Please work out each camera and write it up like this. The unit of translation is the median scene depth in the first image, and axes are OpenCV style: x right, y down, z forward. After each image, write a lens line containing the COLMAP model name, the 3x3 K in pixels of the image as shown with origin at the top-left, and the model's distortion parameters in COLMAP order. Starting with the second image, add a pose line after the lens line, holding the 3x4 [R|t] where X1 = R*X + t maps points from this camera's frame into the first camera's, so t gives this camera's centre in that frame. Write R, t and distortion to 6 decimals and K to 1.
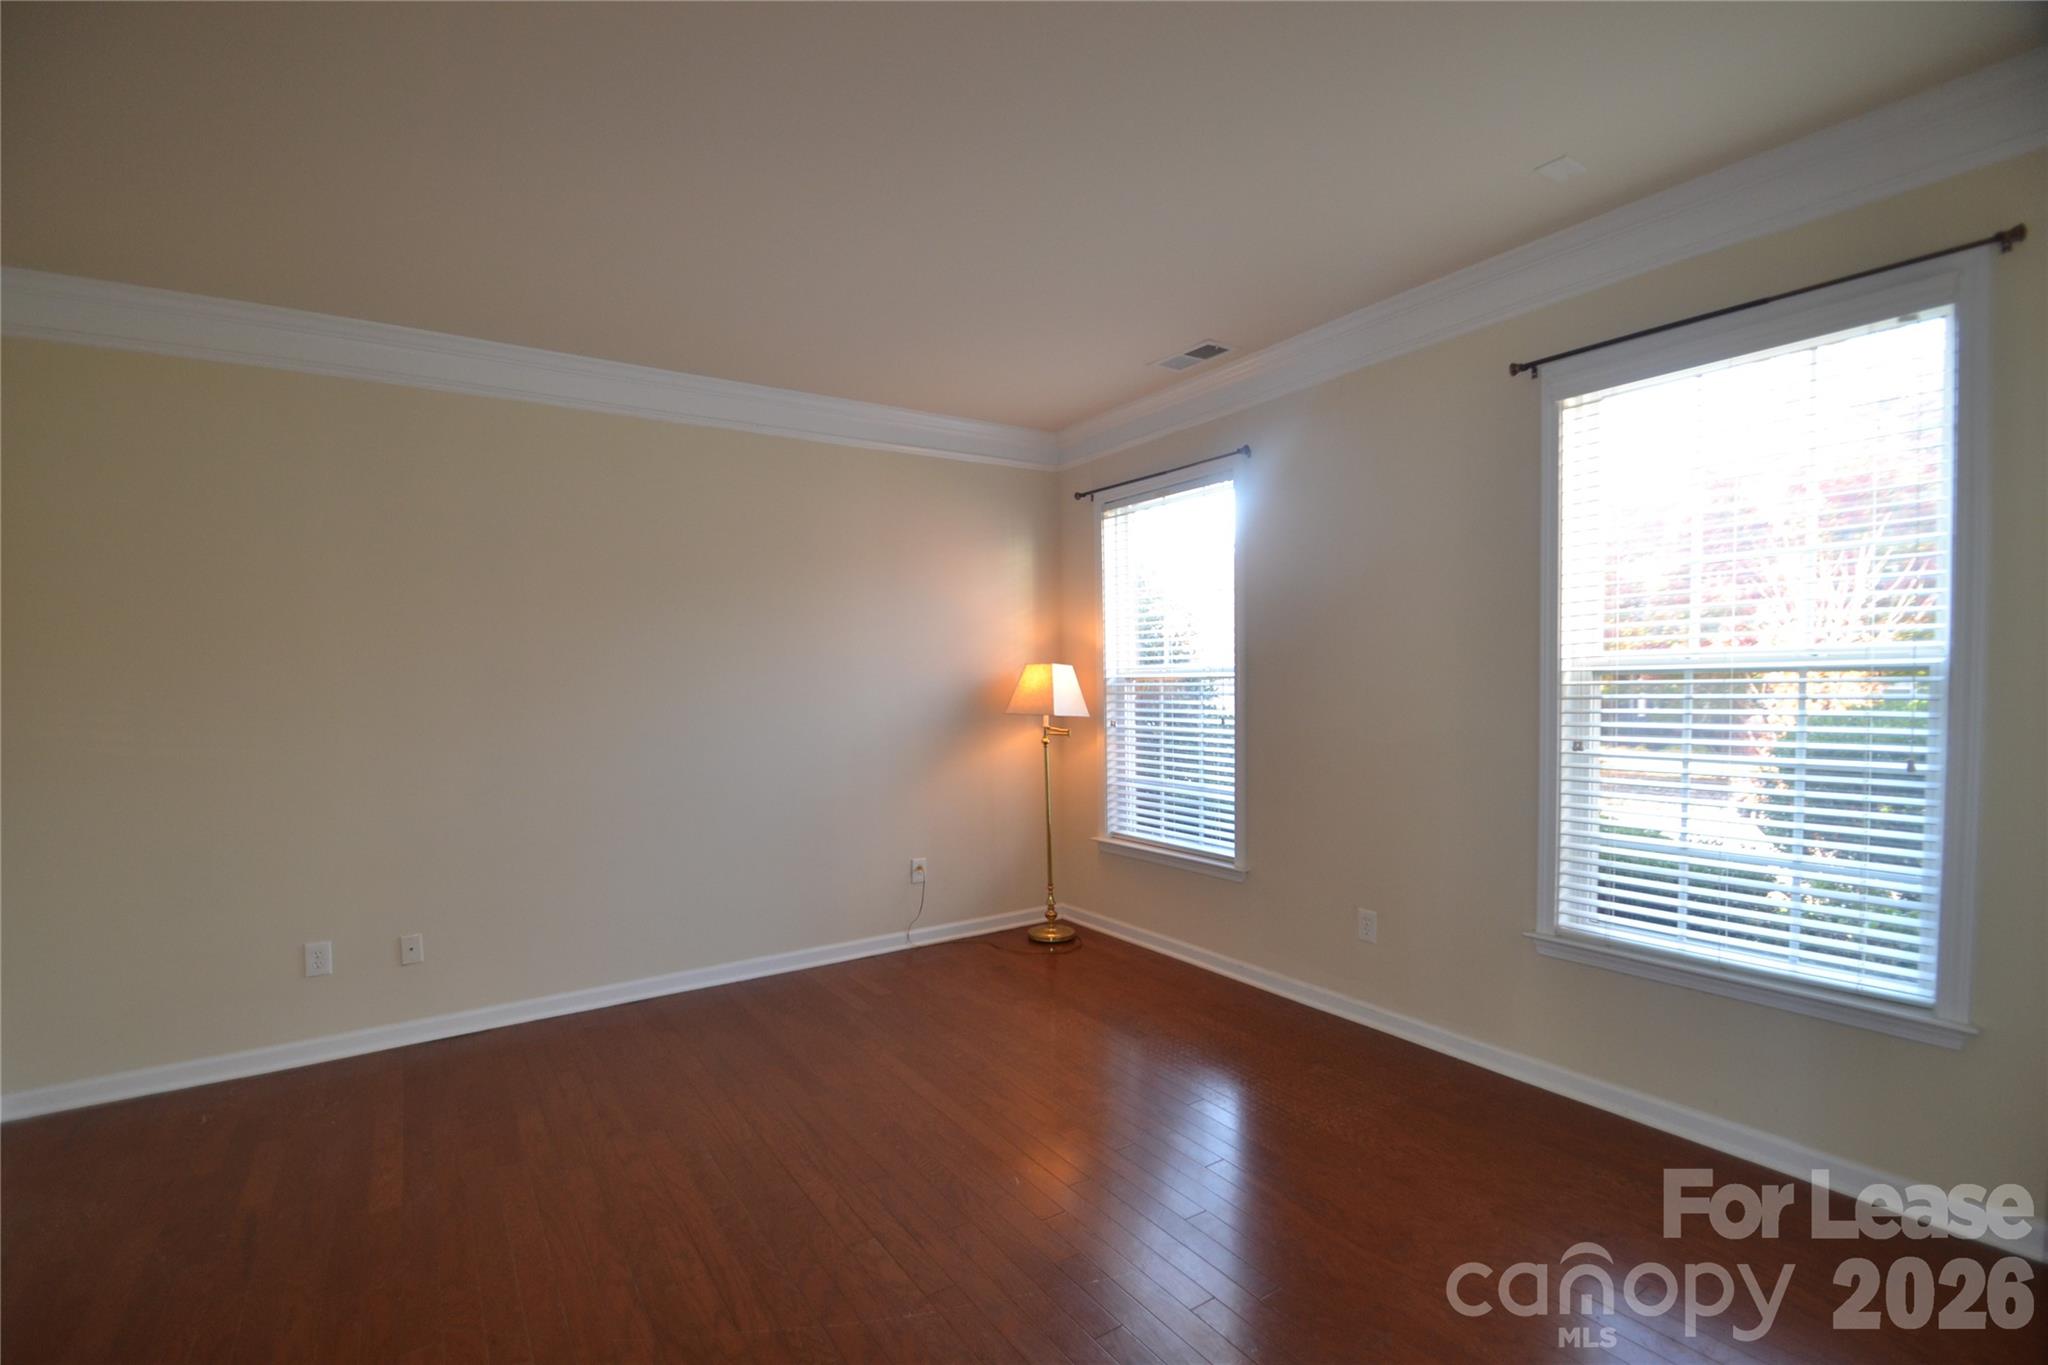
lens RADIAL K [[908.0, 0, 994.7], [0, 908.0, 719.9], [0, 0, 1]] dist [0.011618, -0.014848]
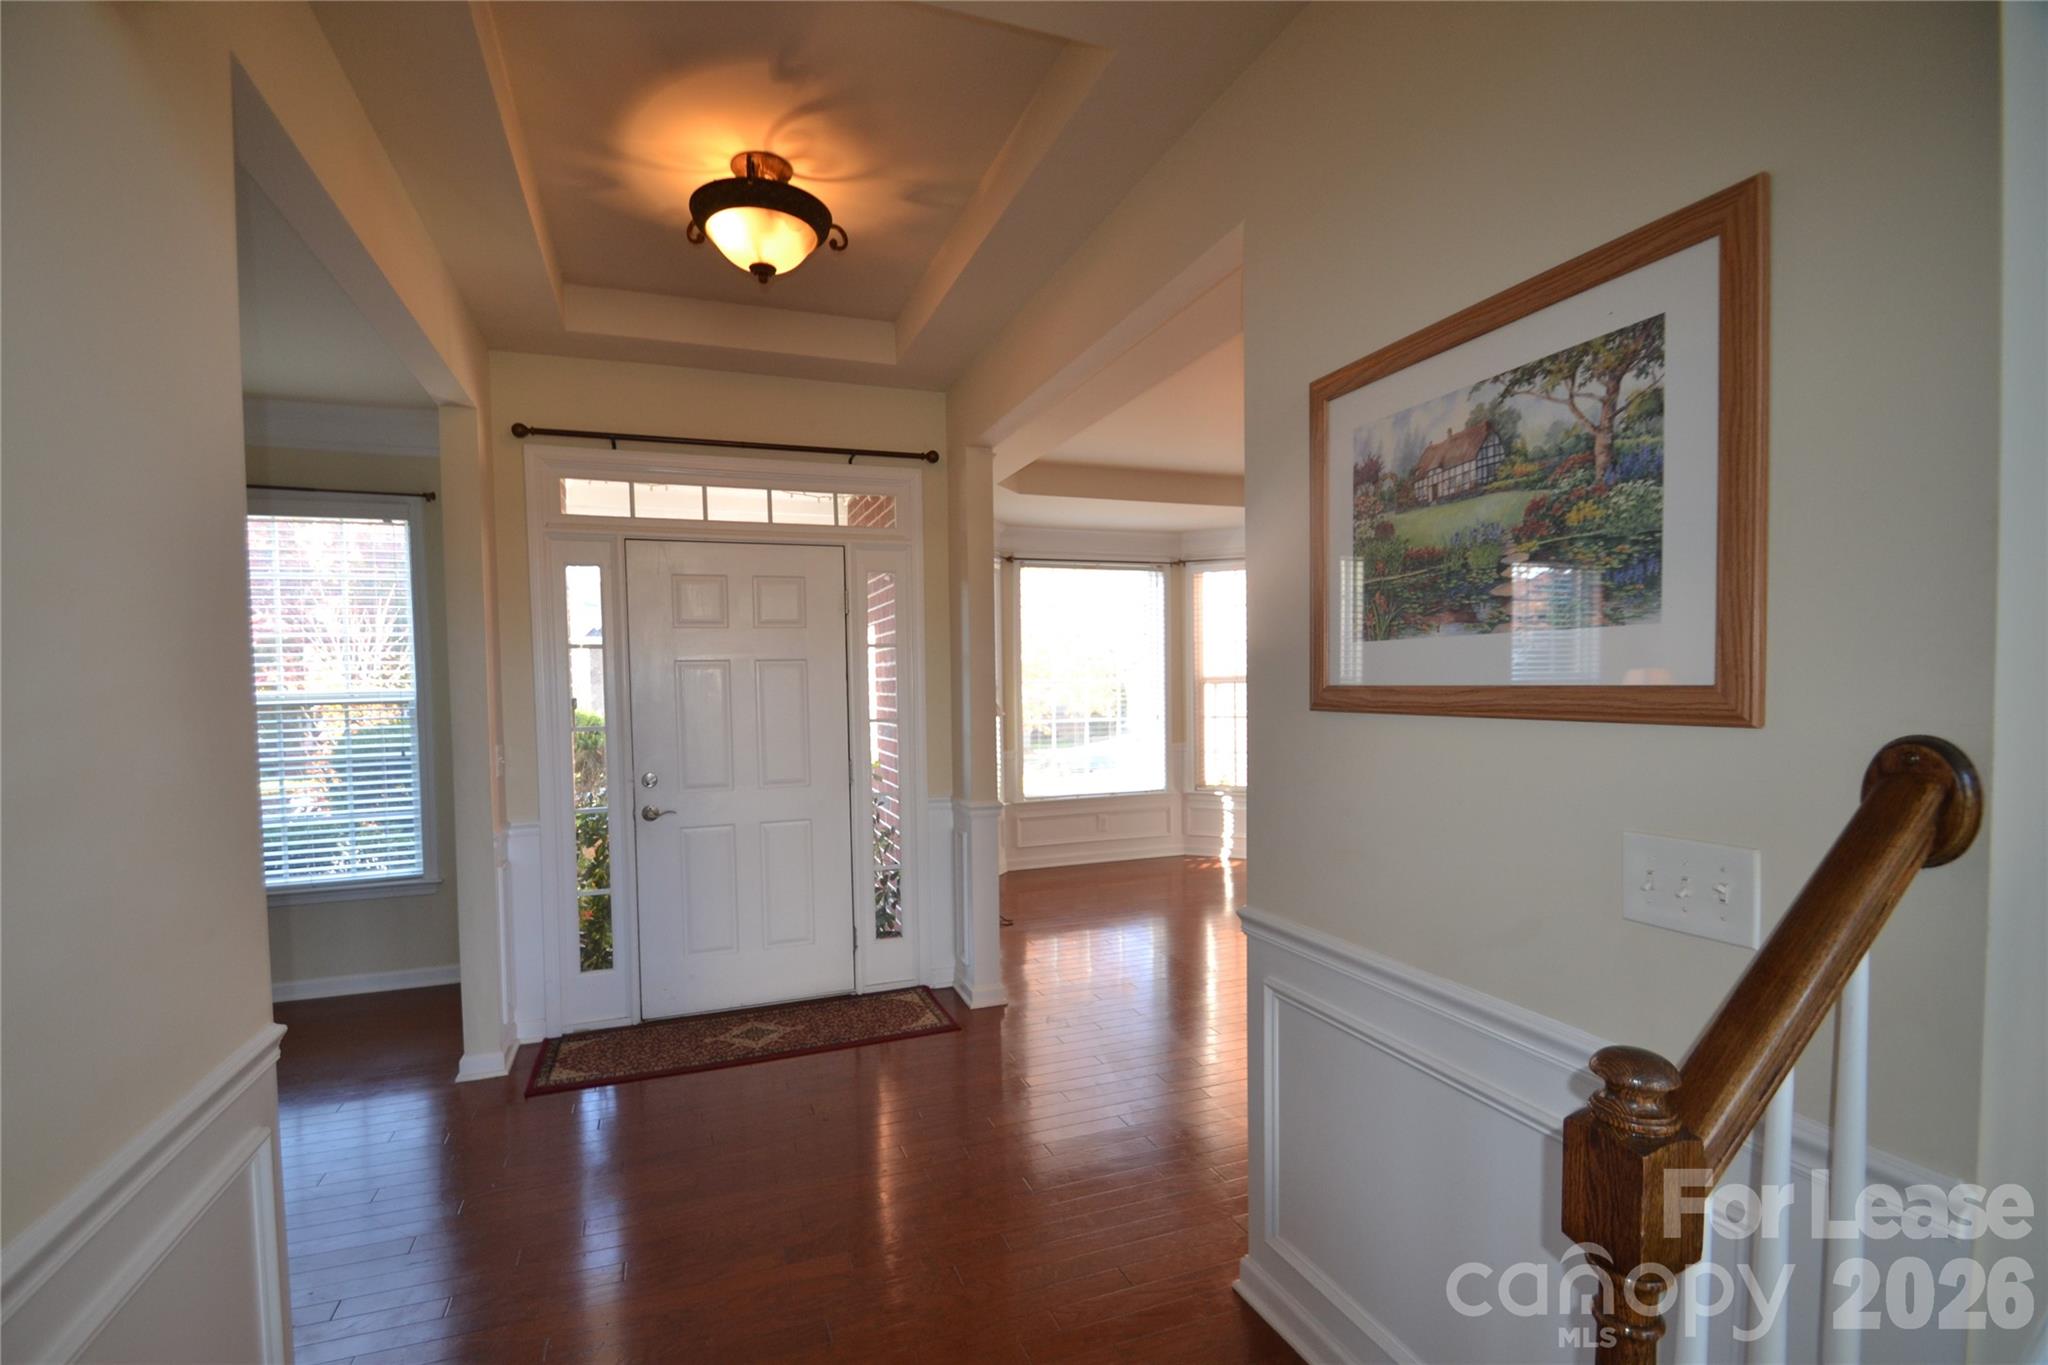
lens RADIAL K [[908.0, 0, 994.7], [0, 908.0, 719.9], [0, 0, 1]] dist [0.011618, -0.014848]
pose [[0.219841, -0.030959, 0.975044, -0.488050], [0.059468, 0.998063, 0.018281, 0.015868], [-0.973721, 0.053965, 0.221256, -0.538388]]
